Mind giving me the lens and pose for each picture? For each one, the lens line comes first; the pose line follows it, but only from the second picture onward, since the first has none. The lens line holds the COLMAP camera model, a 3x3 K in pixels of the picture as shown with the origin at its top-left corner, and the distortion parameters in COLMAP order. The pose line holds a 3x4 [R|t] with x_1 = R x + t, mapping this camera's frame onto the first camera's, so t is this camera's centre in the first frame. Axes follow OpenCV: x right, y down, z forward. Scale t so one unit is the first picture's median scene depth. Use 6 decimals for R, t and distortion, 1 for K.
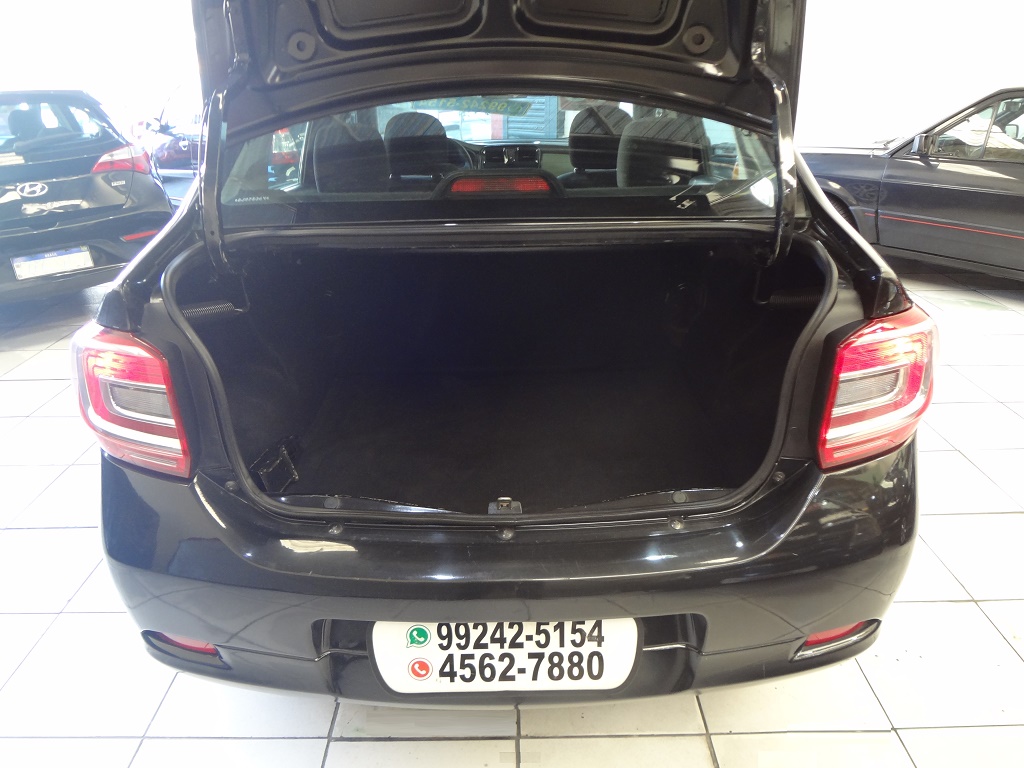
lens RADIAL K [[770.2, 0, 514.4], [0, 770.2, 394.9], [0, 0, 1]] dist [-0.036091, 0.003196]
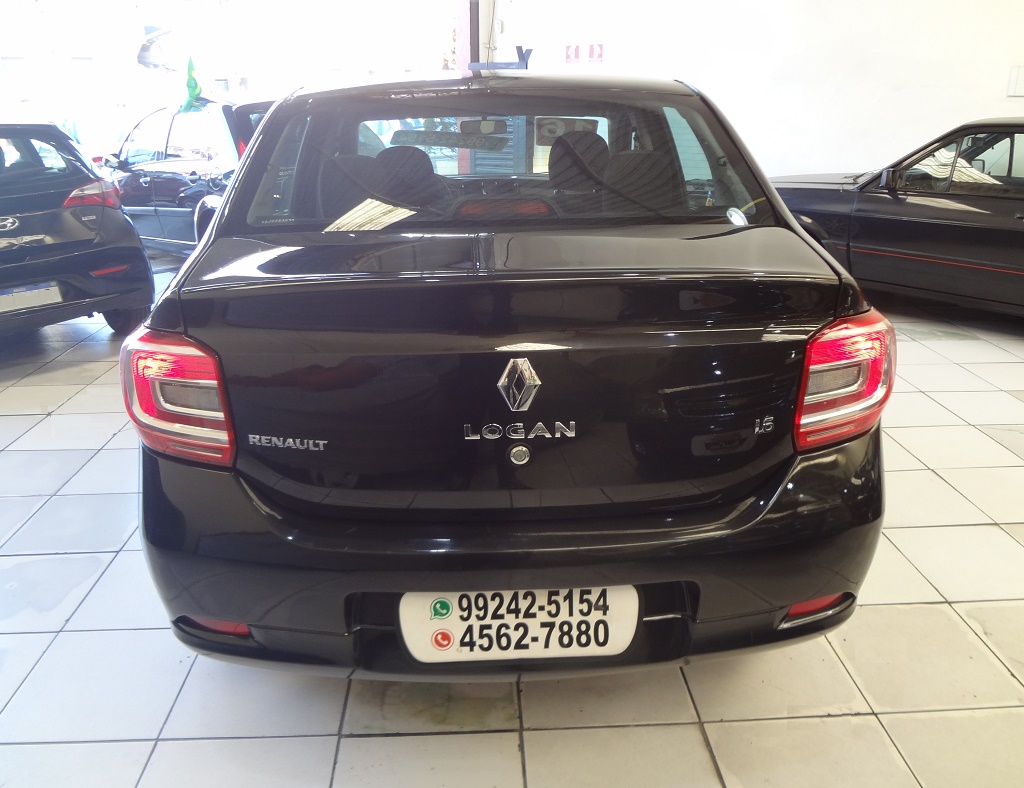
lens RADIAL K [[801.0, 0, 512.0], [0, 801.0, 394.0], [0, 0, 1]] dist [-0.029175, -0.002215]
pose [[0.999315, -0.009942, 0.035636, -0.060679], [0.011922, 0.998372, -0.055780, 0.071041], [-0.035023, 0.056166, 0.997807, -0.165949]]
